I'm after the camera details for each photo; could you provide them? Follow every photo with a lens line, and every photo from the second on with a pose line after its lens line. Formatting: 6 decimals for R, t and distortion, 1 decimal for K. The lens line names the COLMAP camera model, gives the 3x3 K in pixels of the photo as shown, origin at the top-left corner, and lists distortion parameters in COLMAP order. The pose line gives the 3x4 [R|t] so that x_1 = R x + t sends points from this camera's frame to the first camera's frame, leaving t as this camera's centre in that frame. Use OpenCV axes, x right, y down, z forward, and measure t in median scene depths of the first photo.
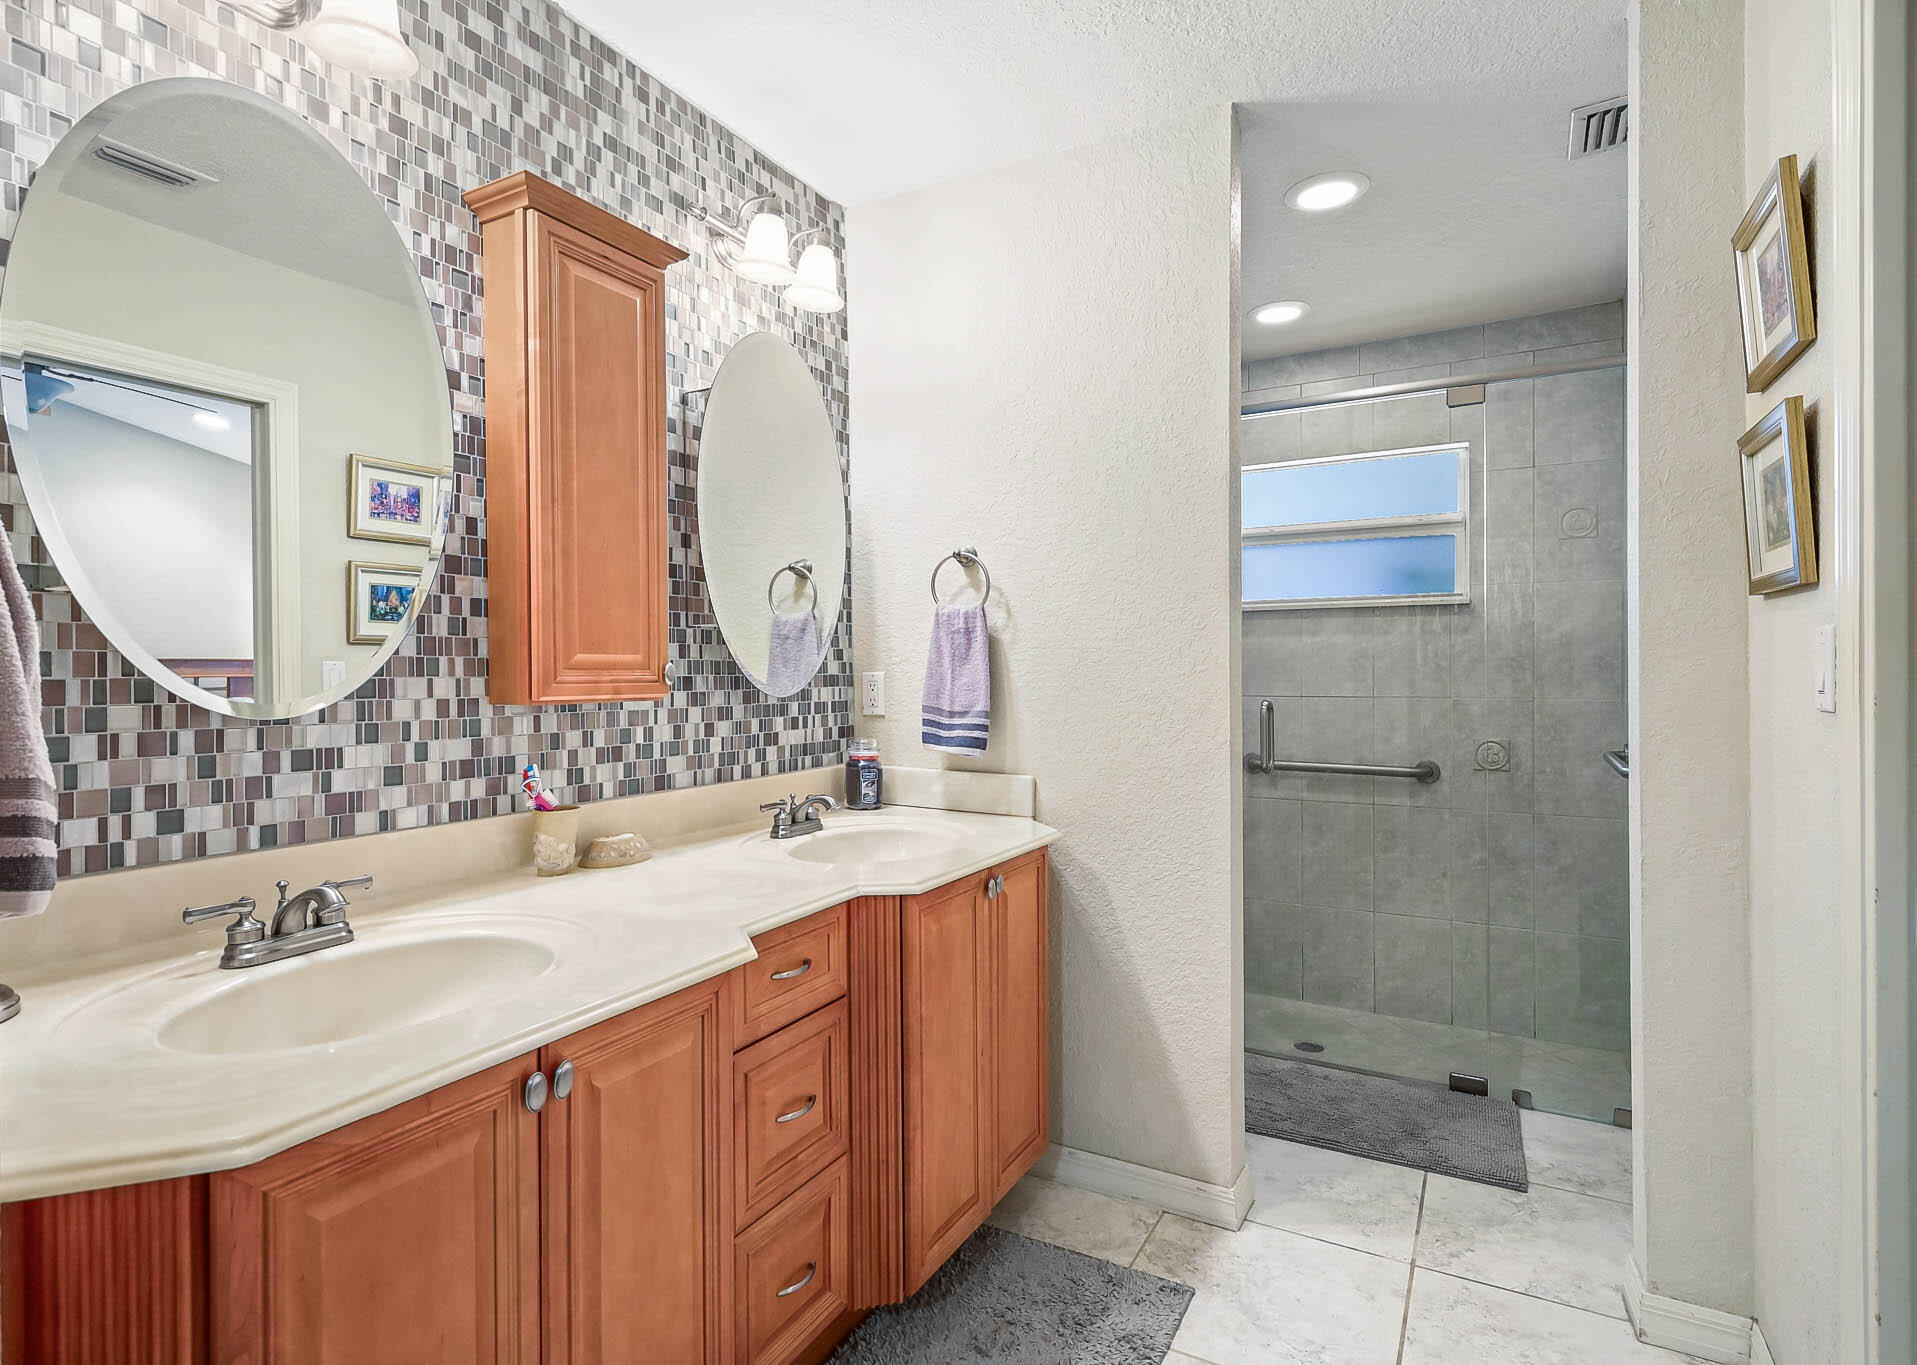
lens RADIAL K [[1003.8, 0, 970.1], [0, 1003.8, 672.1], [0, 0, 1]] dist [0.014694, -0.003854]
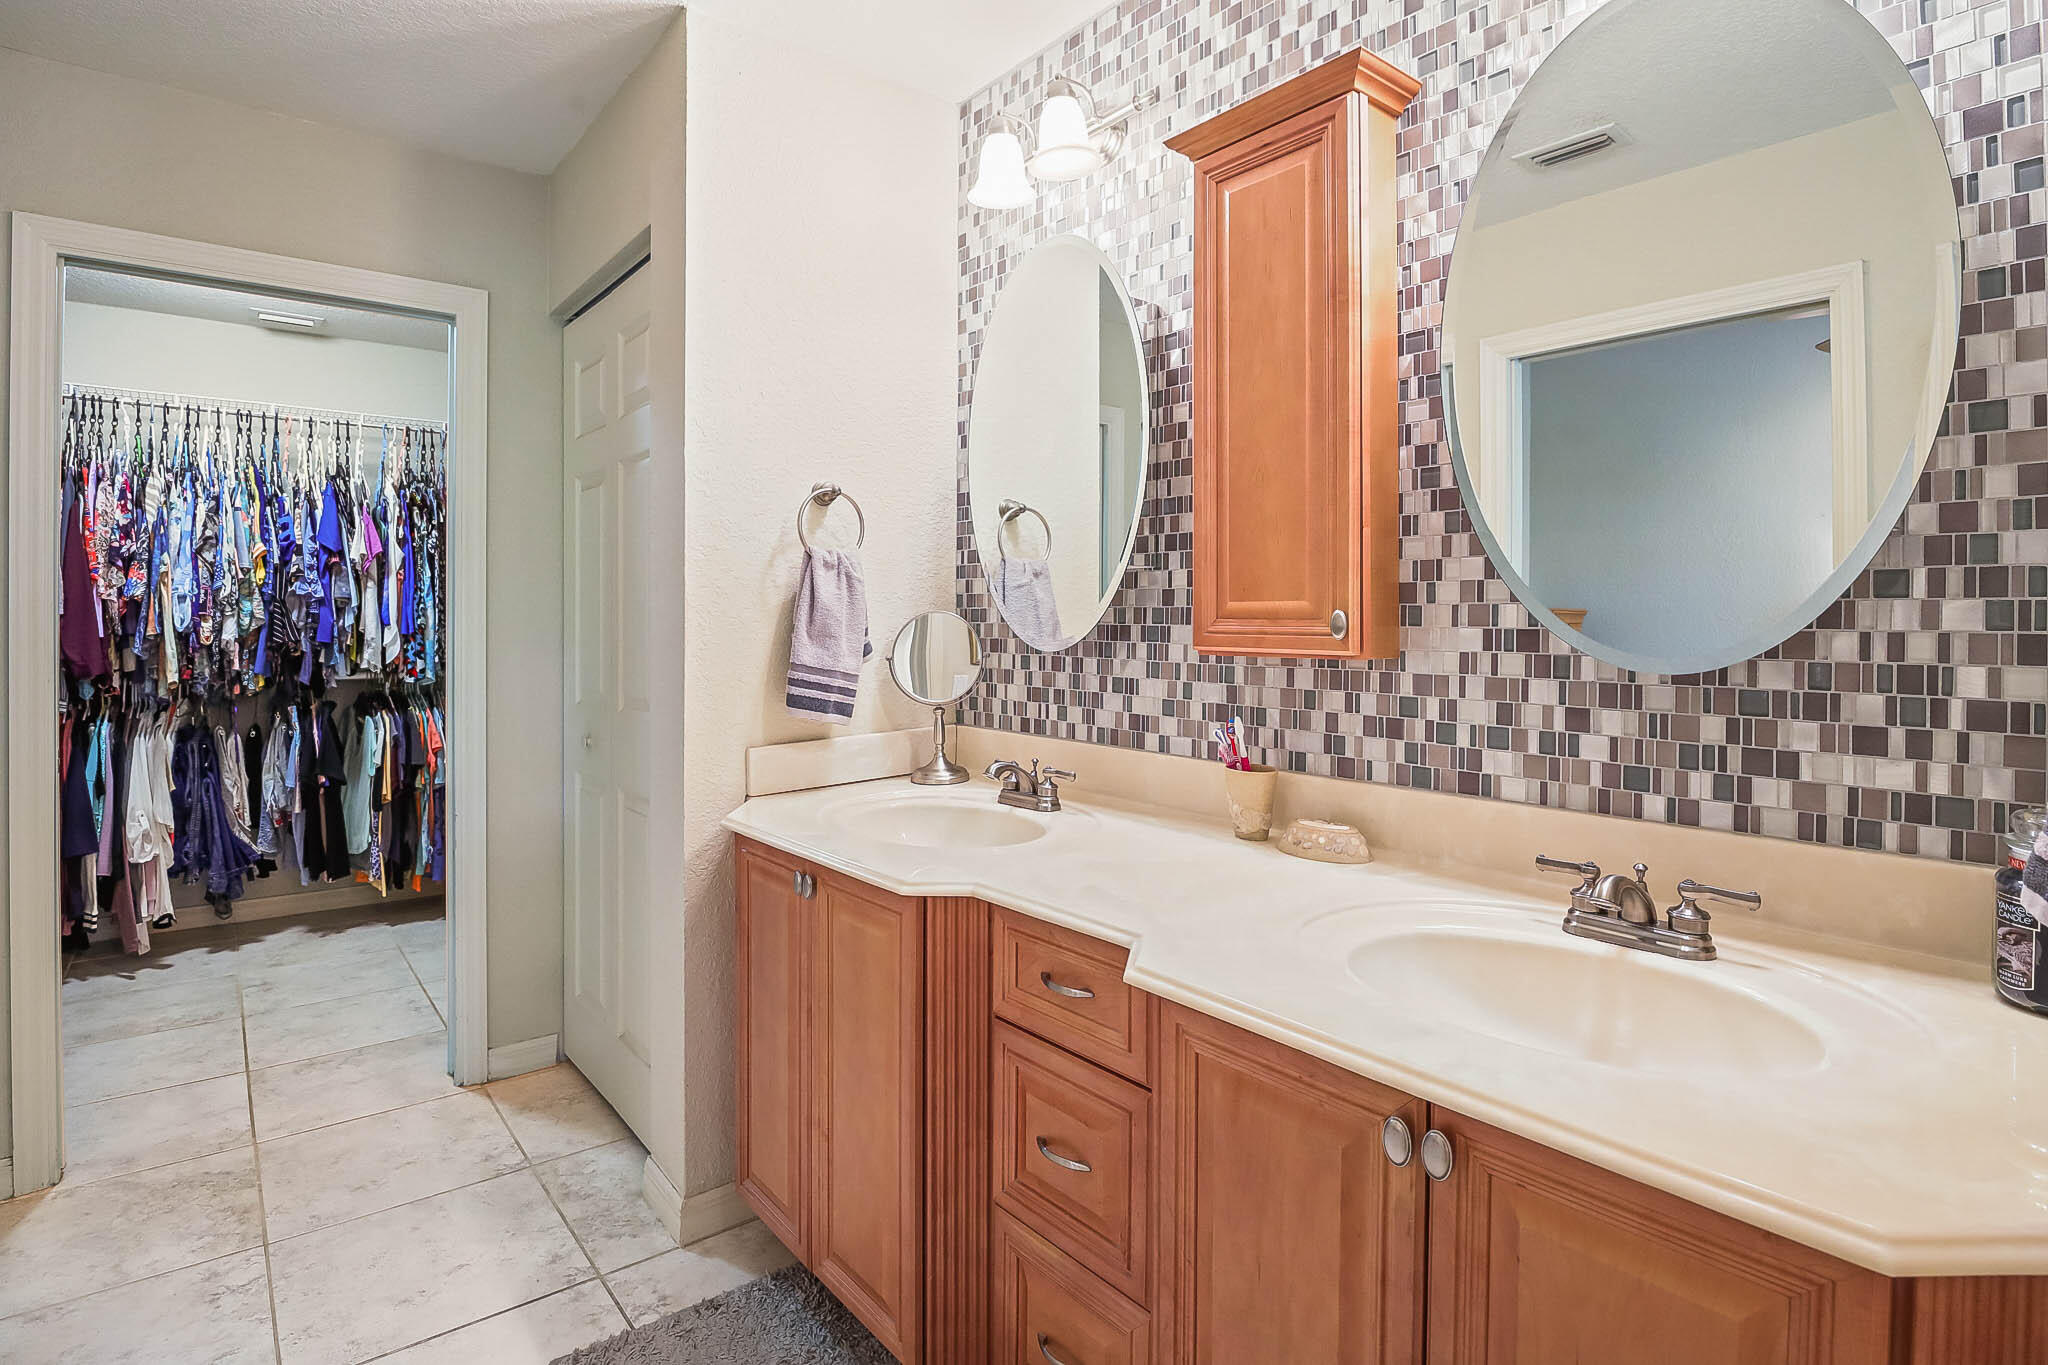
lens RADIAL K [[1011.3, 0, 1040.9], [0, 1011.3, 612.7], [0, 0, 1]] dist [0.009437, -0.007511]
pose [[-0.378494, -0.002010, -0.925602, 0.483472], [-0.000699, 0.999998, -0.001885, -0.005889], [0.925604, -0.000067, -0.378494, 1.070841]]
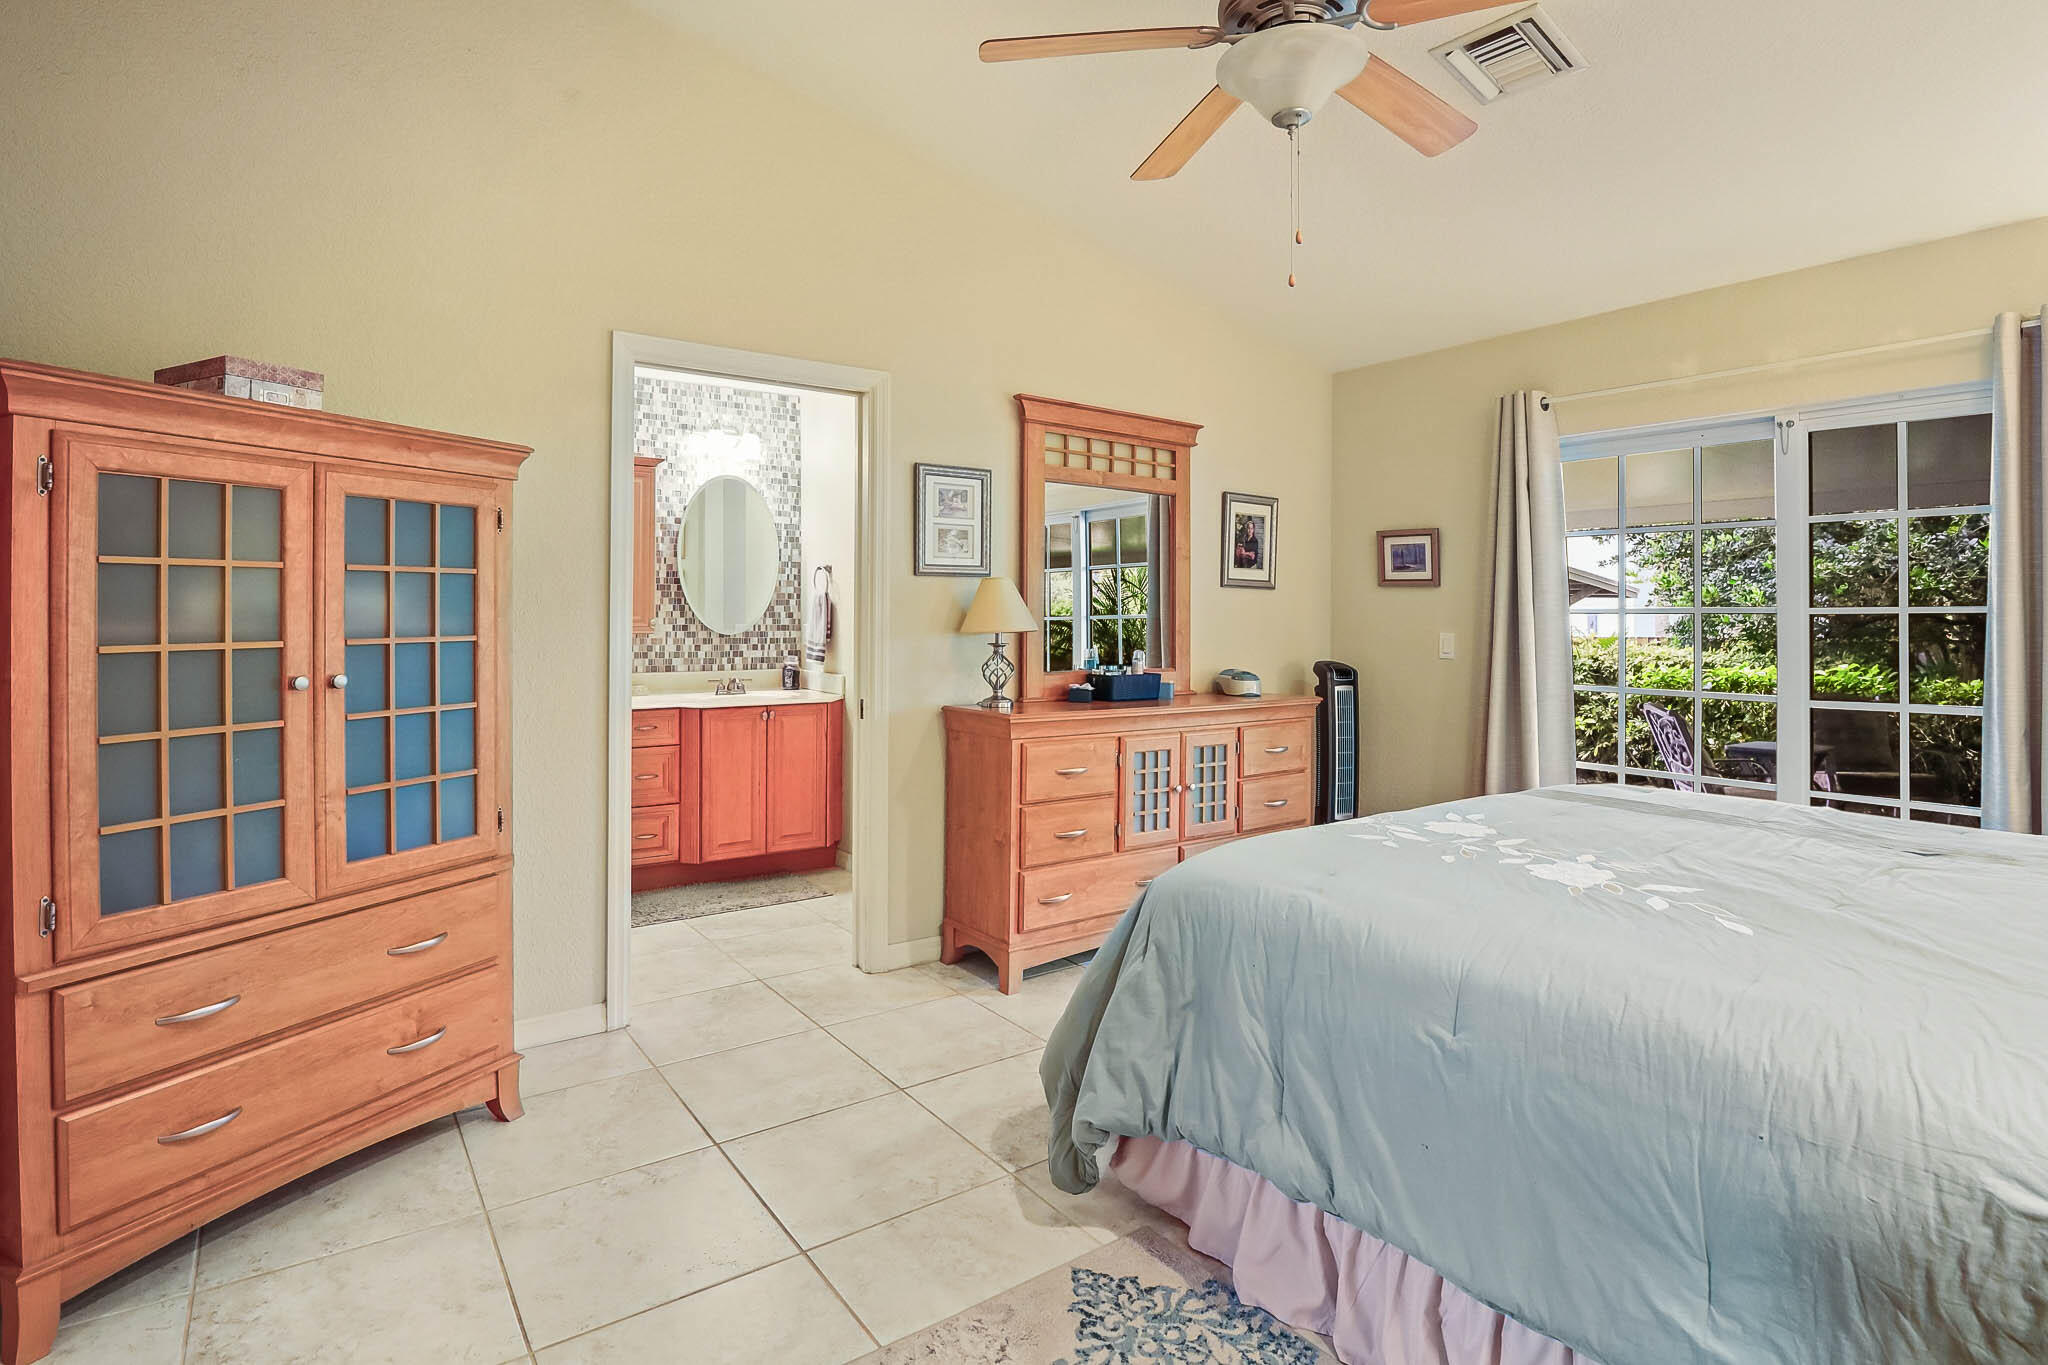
lens RADIAL K [[1011.3, 0, 1016.4], [0, 1011.3, 598.8], [0, 0, 1]] dist [0.009437, -0.007511]
pose [[0.897238, -0.001782, -0.441543, 1.649689], [-0.008895, 0.999716, -0.022110, -0.012669], [0.441457, 0.023766, 0.896967, -0.893269]]
